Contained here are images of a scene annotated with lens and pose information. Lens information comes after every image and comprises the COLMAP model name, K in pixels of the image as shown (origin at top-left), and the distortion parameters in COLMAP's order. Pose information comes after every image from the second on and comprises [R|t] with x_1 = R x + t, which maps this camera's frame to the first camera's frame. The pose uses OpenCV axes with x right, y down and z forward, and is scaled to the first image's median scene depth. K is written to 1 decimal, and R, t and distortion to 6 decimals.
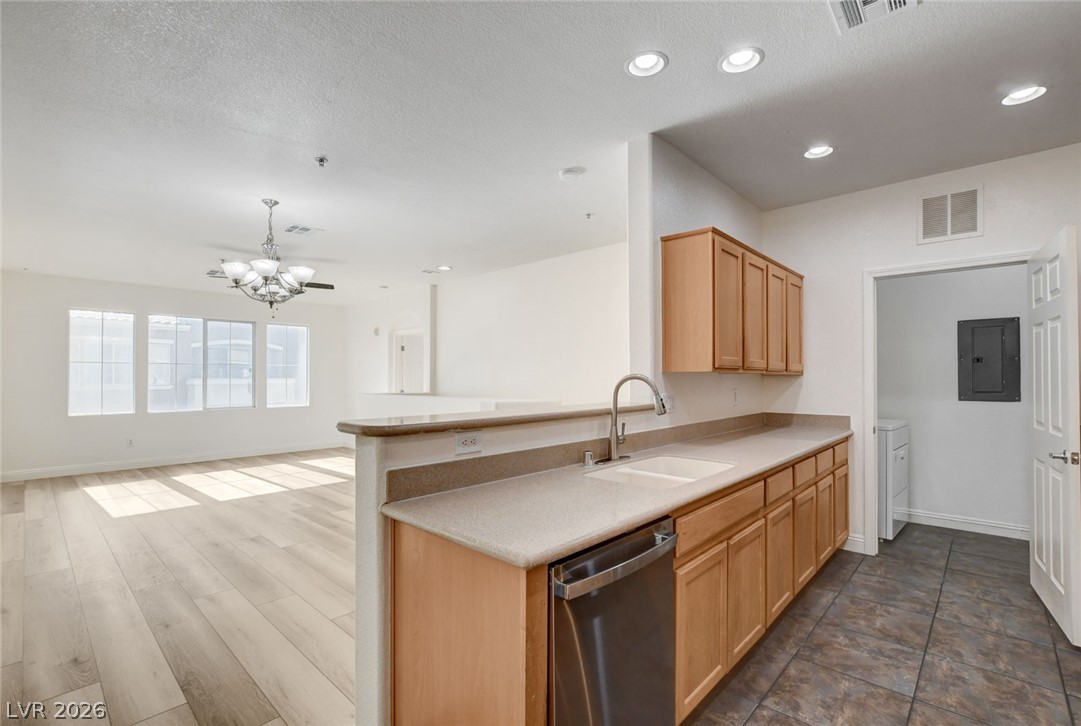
lens RADIAL K [[484.3, 0, 539.1], [0, 484.3, 372.1], [0, 0, 1]] dist [-0.010426, -0.000409]
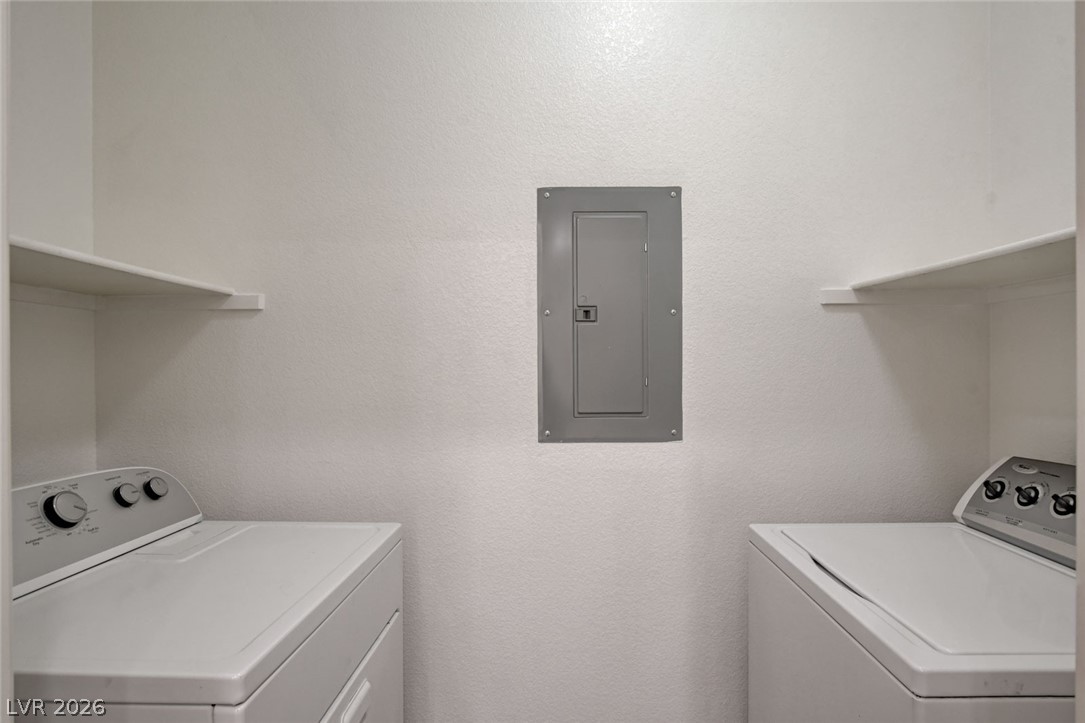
lens RADIAL K [[561.3, 0, 542.5], [0, 561.3, 361.5], [0, 0, 1]] dist [-0.000579, -0.000063]
pose [[0.735212, -0.005283, 0.677816, 0.478130], [-0.004576, 0.999908, 0.012758, 0.001291], [-0.677822, -0.012482, 0.735121, 0.556452]]
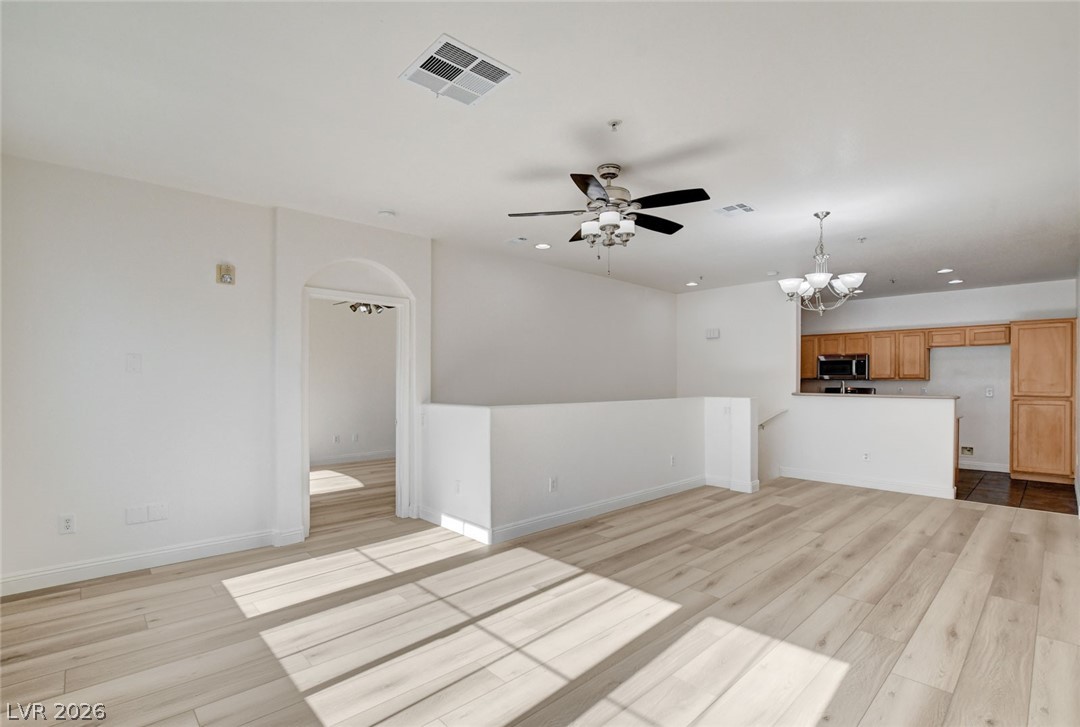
lens RADIAL K [[498.2, 0, 541.5], [0, 498.2, 384.1], [0, 0, 1]] dist [-0.027508, 0.001017]
pose [[0.069647, -0.003307, 0.997566, -1.100703], [-0.014740, 0.999882, 0.004344, 0.014785], [-0.997463, -0.015006, 0.069590, 1.009383]]
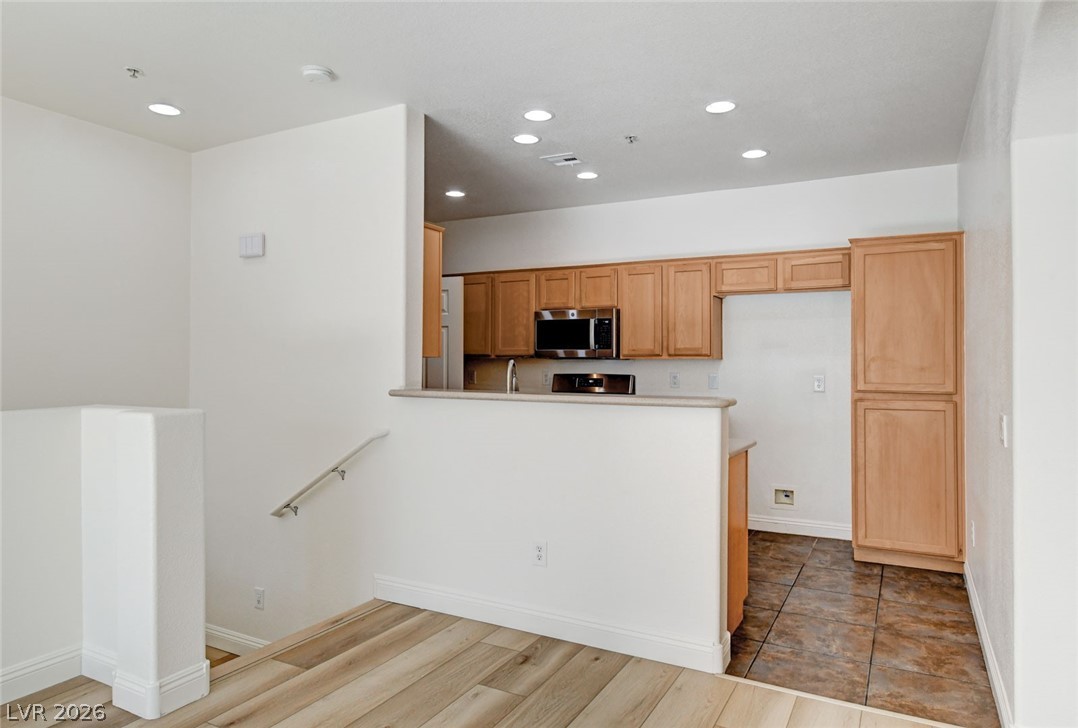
lens RADIAL K [[677.5, 0, 537.9], [0, 677.5, 352.1], [0, 0, 1]] dist [-0.003877, -0.001055]
pose [[-0.244947, 0.014794, 0.969424, -0.558381], [-0.014541, 0.999715, -0.018931, 0.006040], [-0.969427, -0.018733, -0.244662, 0.535698]]
